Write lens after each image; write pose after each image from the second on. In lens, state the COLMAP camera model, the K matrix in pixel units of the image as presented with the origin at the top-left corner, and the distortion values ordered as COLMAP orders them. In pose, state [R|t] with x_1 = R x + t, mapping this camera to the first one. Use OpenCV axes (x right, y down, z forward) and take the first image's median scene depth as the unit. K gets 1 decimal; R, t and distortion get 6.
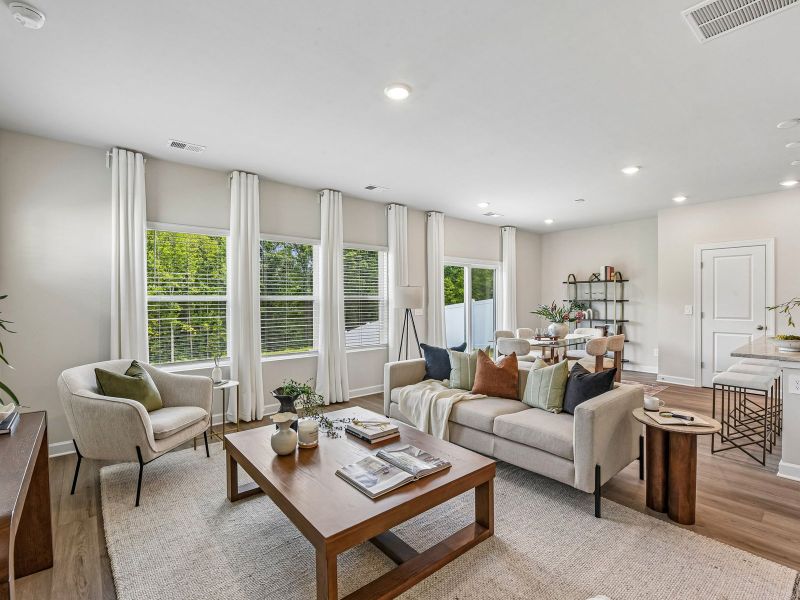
lens RADIAL K [[376.4, 0, 403.2], [0, 376.4, 299.2], [0, 0, 1]] dist [-0.001499, -0.000349]
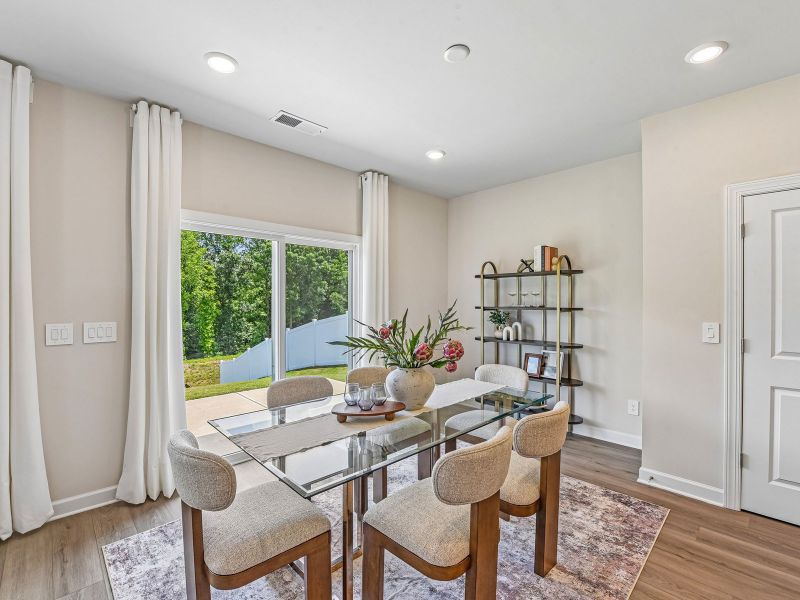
lens RADIAL K [[376.4, 0, 394.6], [0, 376.4, 299.5], [0, 0, 1]] dist [-0.001499, -0.000349]
pose [[0.997814, 0.005240, 0.065884, 0.285090], [-0.004931, 0.999976, -0.004859, -0.005395], [-0.065908, 0.004523, 0.997815, 0.463928]]
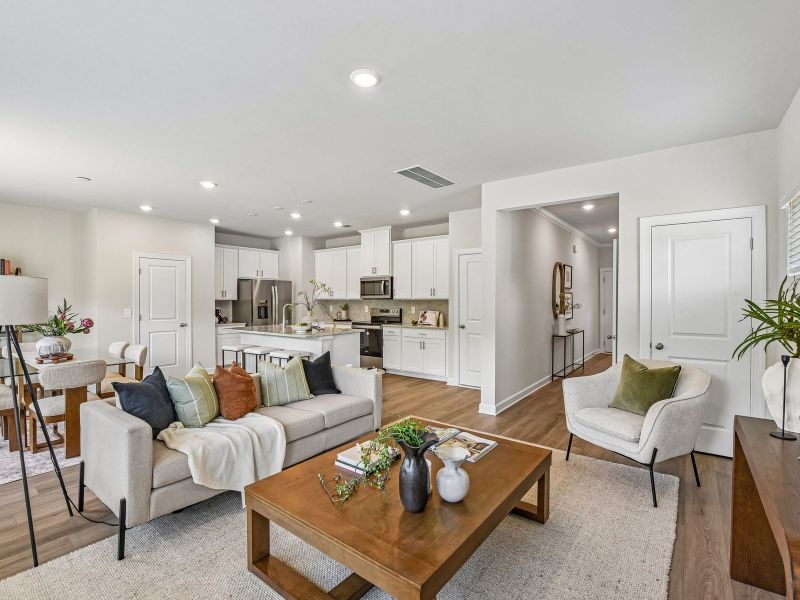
lens RADIAL K [[376.4, 0, 399.1], [0, 376.4, 300.7], [0, 0, 1]] dist [-0.001499, -0.000349]
pose [[-0.210150, 0.000130, 0.977669, -0.324762], [0.009894, 0.999949, 0.001994, -0.001051], [-0.977619, 0.010092, -0.210140, 0.389553]]
